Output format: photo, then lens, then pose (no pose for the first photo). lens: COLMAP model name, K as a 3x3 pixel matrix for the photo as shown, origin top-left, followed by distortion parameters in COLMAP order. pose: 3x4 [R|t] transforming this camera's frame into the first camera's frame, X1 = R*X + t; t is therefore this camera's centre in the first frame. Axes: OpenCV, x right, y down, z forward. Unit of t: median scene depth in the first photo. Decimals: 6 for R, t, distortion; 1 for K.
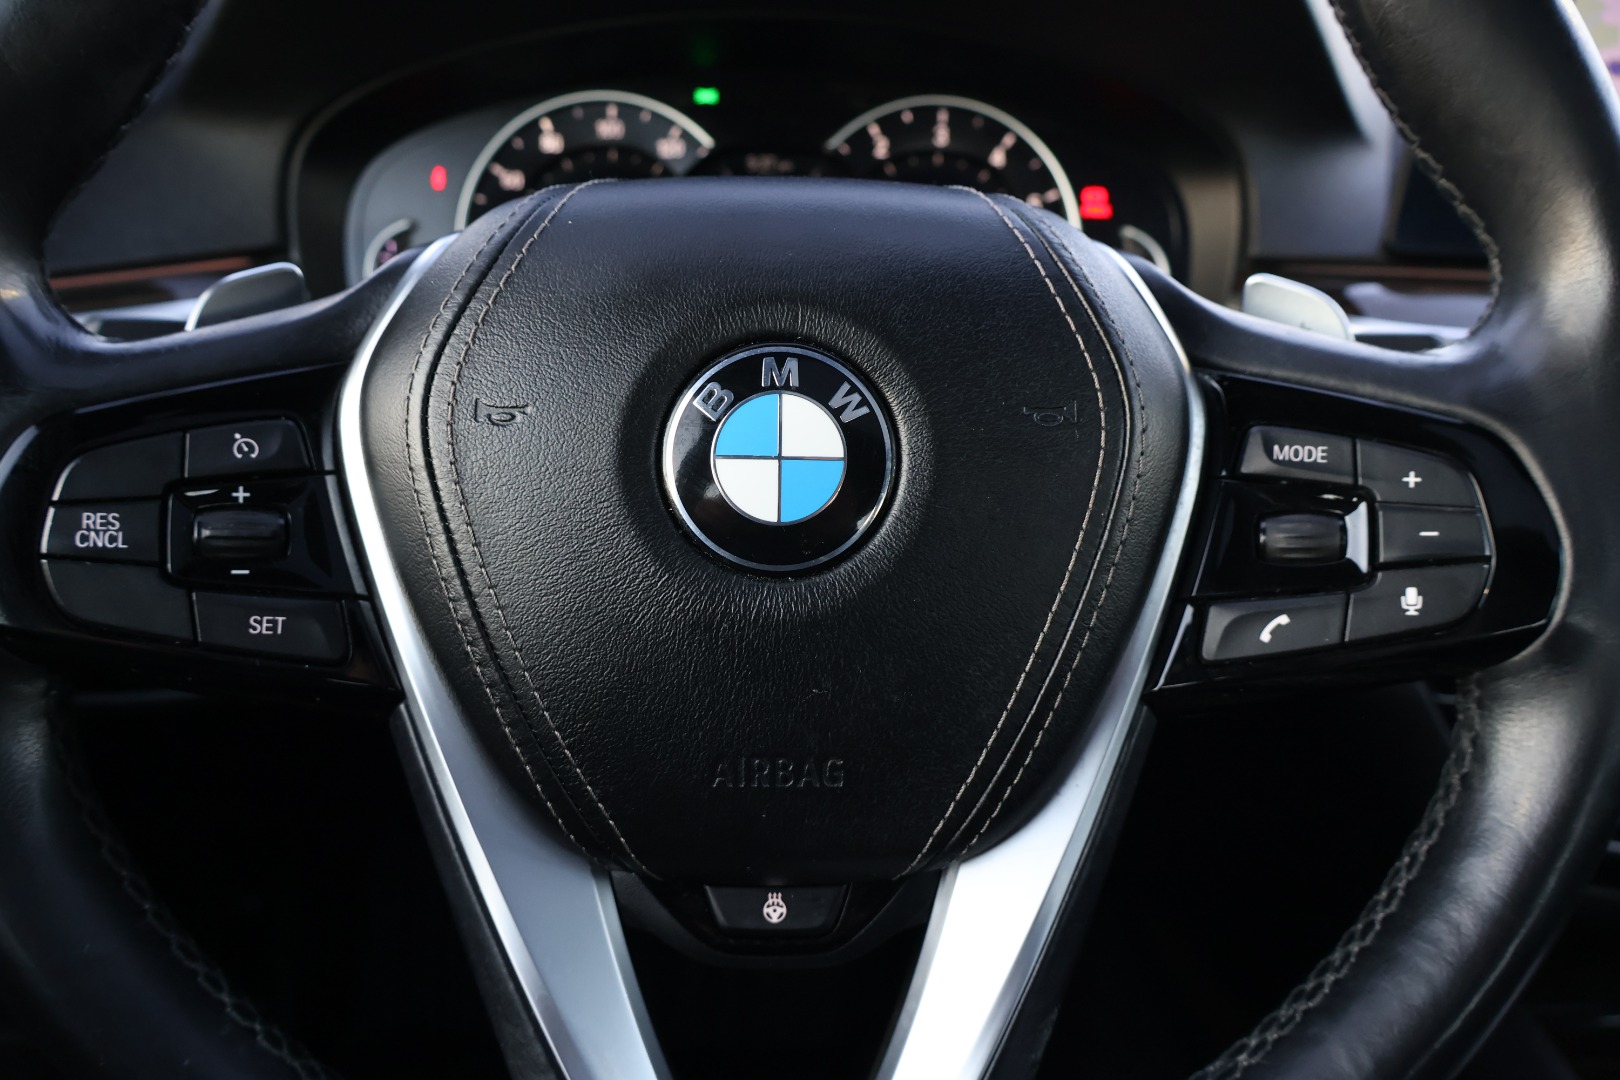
lens RADIAL K [[1368.5, 0, 810.0], [0, 1368.5, 540.0], [0, 0, 1]] dist [-0.004096, -0.001018]
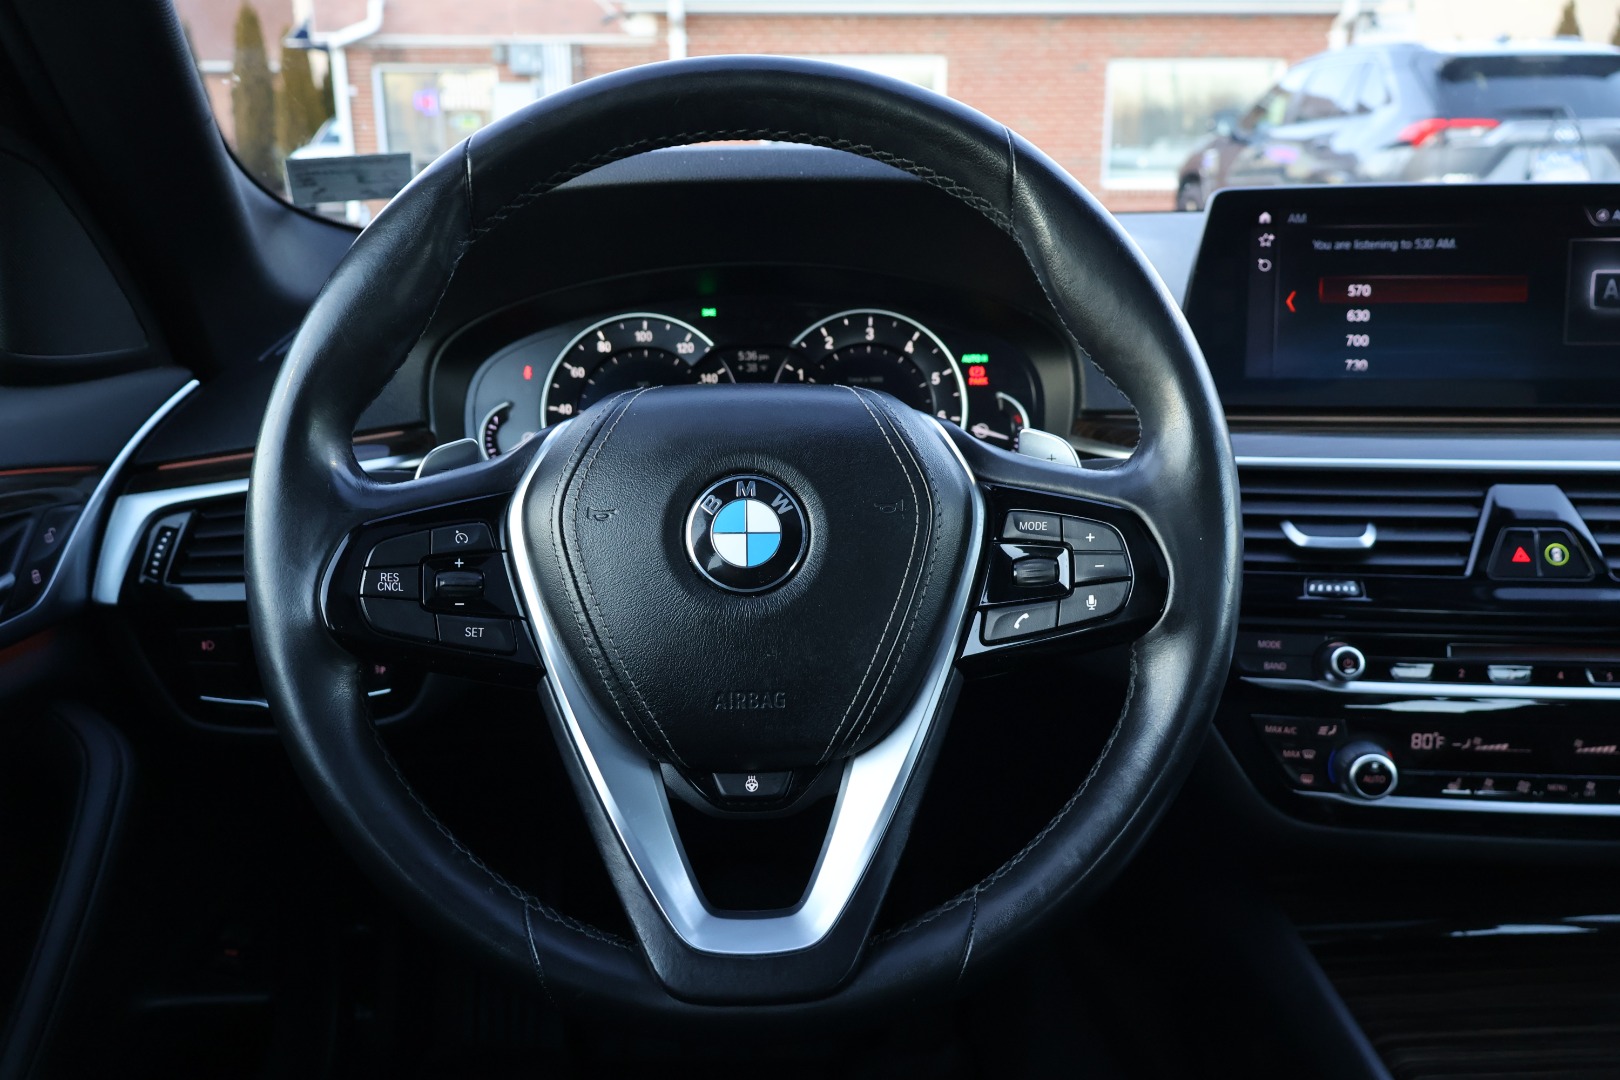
lens RADIAL K [[1306.3, 0, 810.0], [0, 1306.3, 540.0], [0, 0, 1]] dist [-0.014017, -0.000395]
pose [[0.999582, -0.027962, -0.007341, 0.074041], [0.027106, 0.994789, -0.098289, 0.122415], [0.010051, 0.098049, 0.995131, -0.759975]]
